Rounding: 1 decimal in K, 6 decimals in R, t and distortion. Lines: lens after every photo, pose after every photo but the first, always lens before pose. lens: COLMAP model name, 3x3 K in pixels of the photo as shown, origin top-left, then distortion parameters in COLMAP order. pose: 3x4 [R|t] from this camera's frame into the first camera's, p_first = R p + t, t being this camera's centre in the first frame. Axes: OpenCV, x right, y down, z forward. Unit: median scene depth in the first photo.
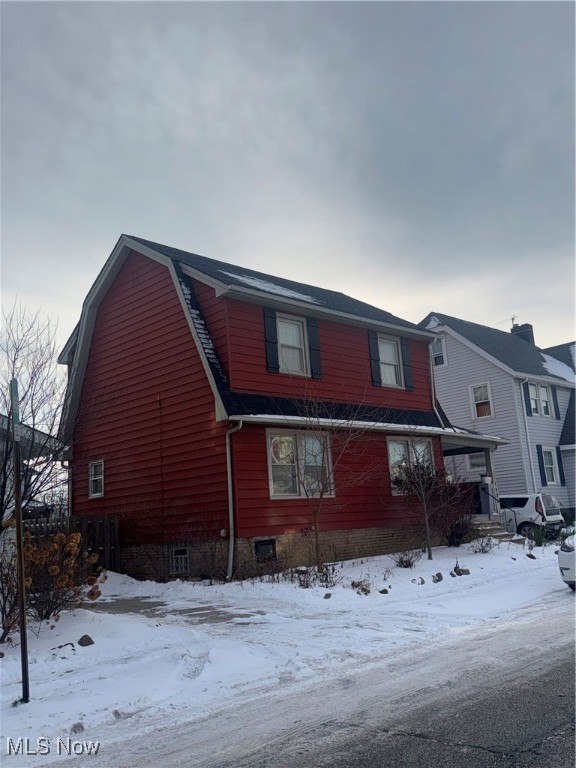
lens RADIAL K [[734.9, 0, 286.0], [0, 734.9, 384.5], [0, 0, 1]] dist [0.080487, 0.000000]
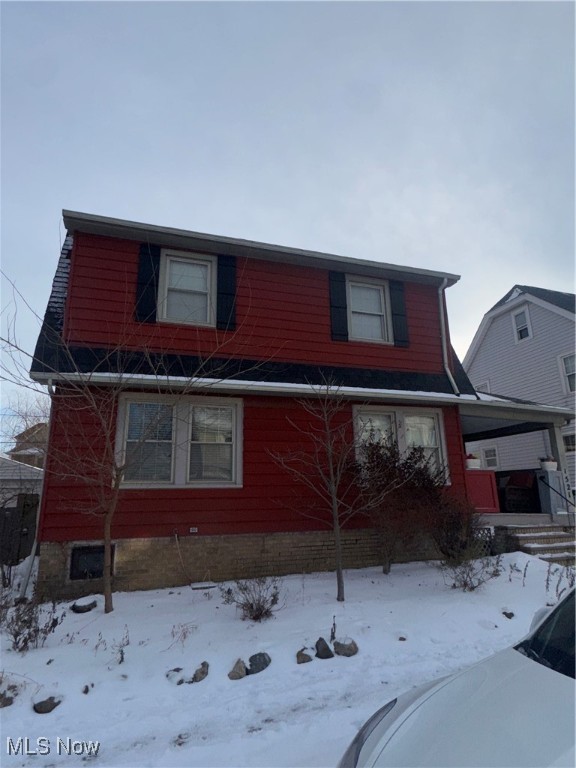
lens RADIAL K [[455.4, 0, 284.5], [0, 455.4, 383.6], [0, 0, 1]] dist [-0.029912, 0.000689]
pose [[0.894751, -0.066054, -0.441654, 0.261935], [0.044823, 0.997290, -0.058347, 0.067977], [0.444311, 0.032409, 0.895286, 0.528655]]
